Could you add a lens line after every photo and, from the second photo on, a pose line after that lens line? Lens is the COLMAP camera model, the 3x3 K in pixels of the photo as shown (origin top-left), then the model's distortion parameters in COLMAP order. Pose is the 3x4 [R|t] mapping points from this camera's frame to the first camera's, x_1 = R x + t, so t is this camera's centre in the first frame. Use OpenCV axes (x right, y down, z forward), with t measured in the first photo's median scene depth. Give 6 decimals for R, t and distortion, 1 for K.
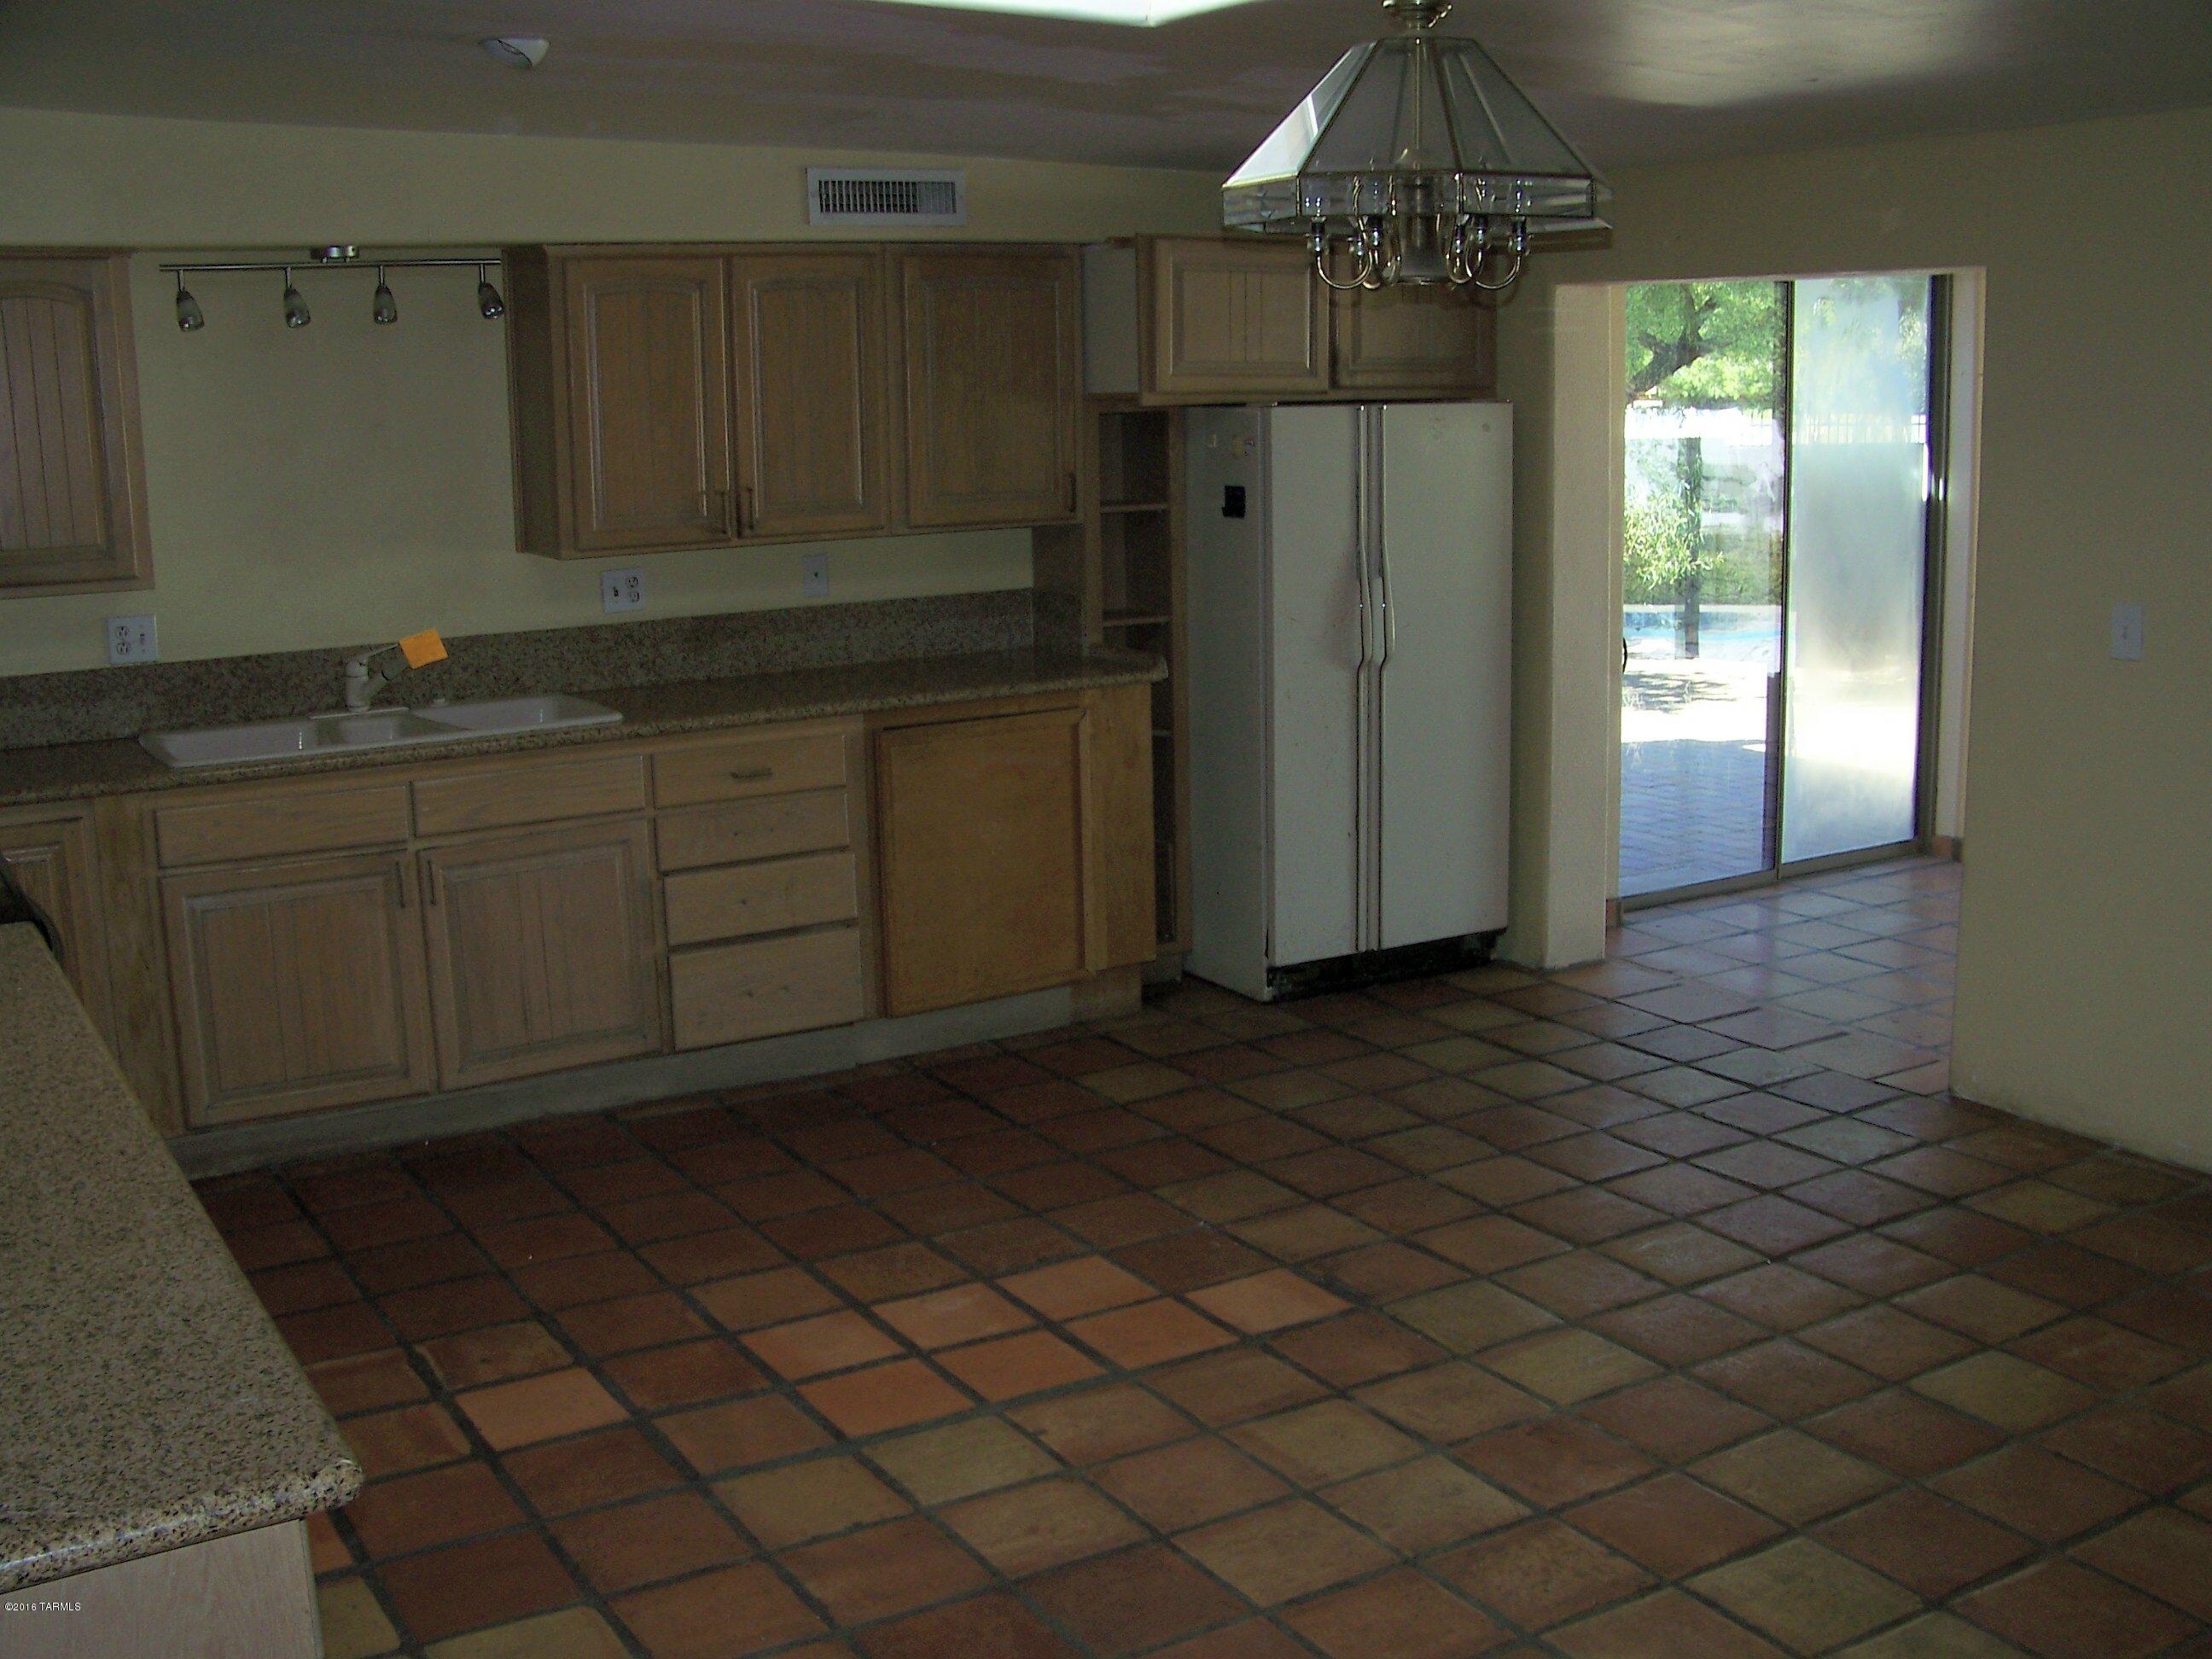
lens RADIAL K [[2319.9, 0, 1144.3], [0, 2319.9, 857.0], [0, 0, 1]] dist [-0.261008, 0.313239]
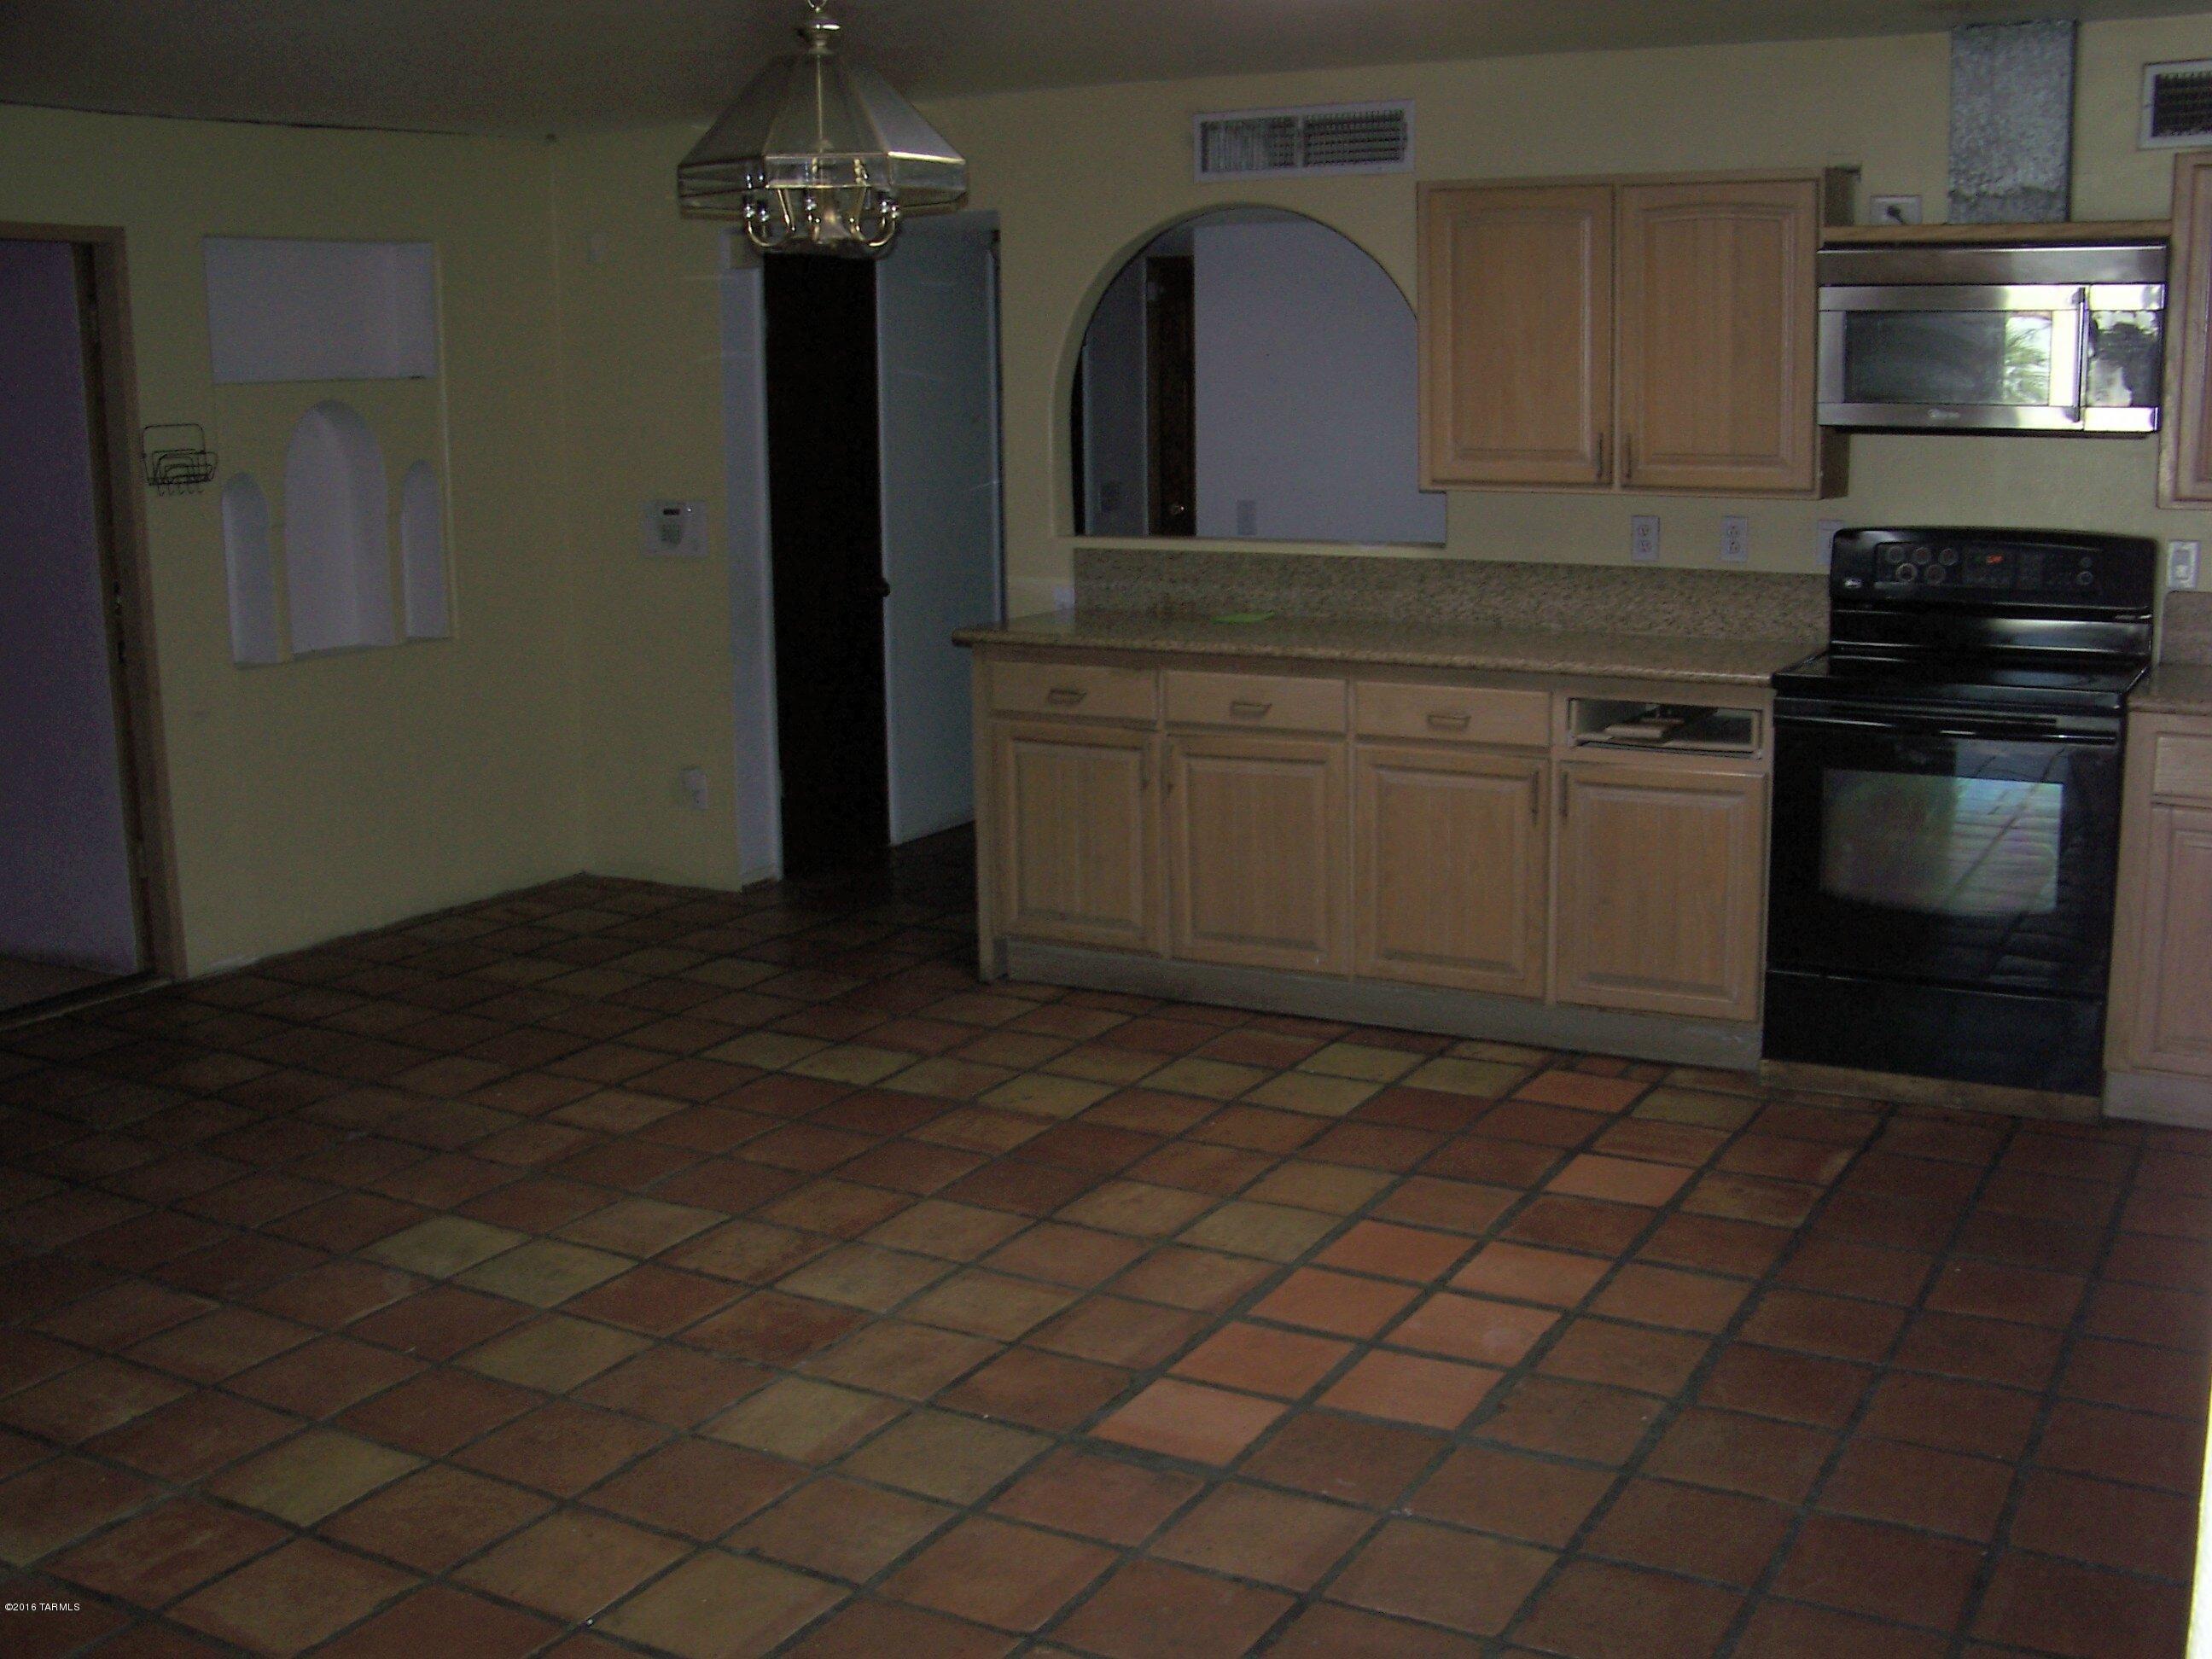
lens RADIAL K [[2347.9, 0, 1136.2], [0, 2347.9, 834.5], [0, 0, 1]] dist [-0.265939, 0.368237]
pose [[-0.875422, 0.121417, -0.467860, 0.369747], [-0.071627, 0.924664, 0.373987, -0.264894], [0.478022, 0.360908, -0.800775, 1.346713]]
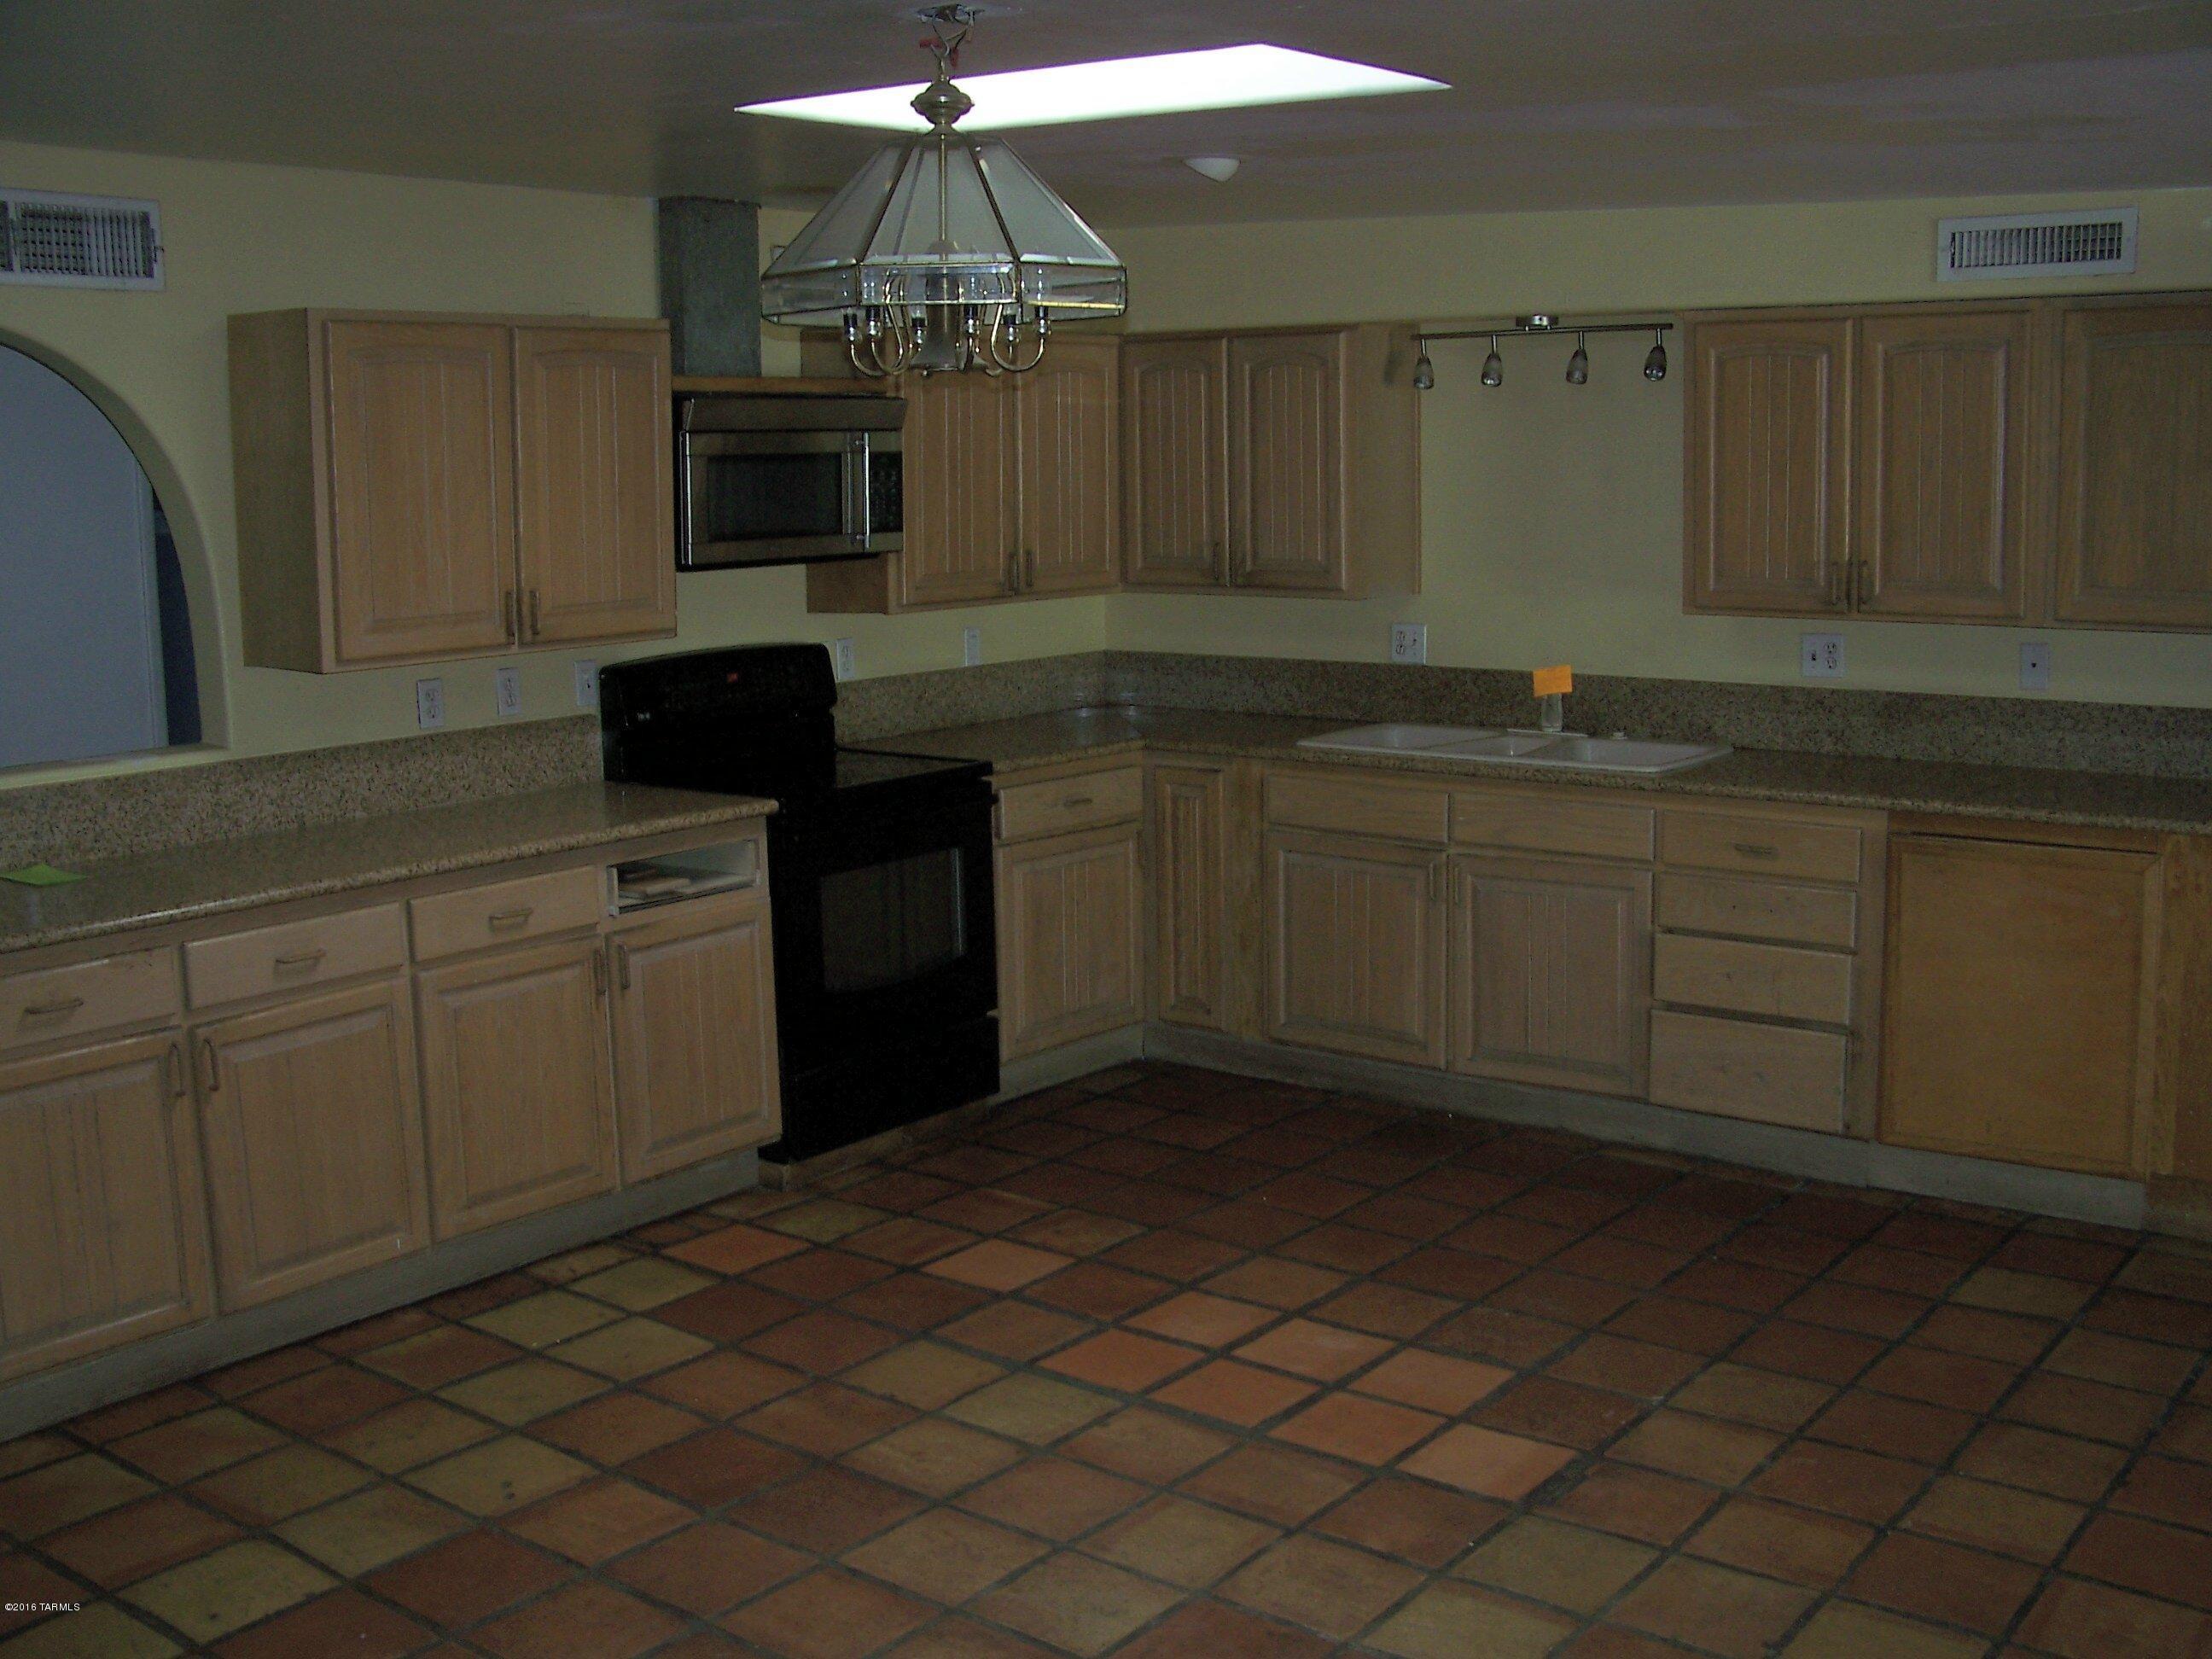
lens RADIAL K [[2347.9, 0, 1136.2], [0, 2347.9, 834.5], [0, 0, 1]] dist [-0.265939, 0.368237]
pose [[0.353870, 0.161775, -0.921198, 0.687999], [-0.183705, 0.977764, 0.101140, -0.100662], [0.917076, 0.133438, 0.375720, 0.421621]]
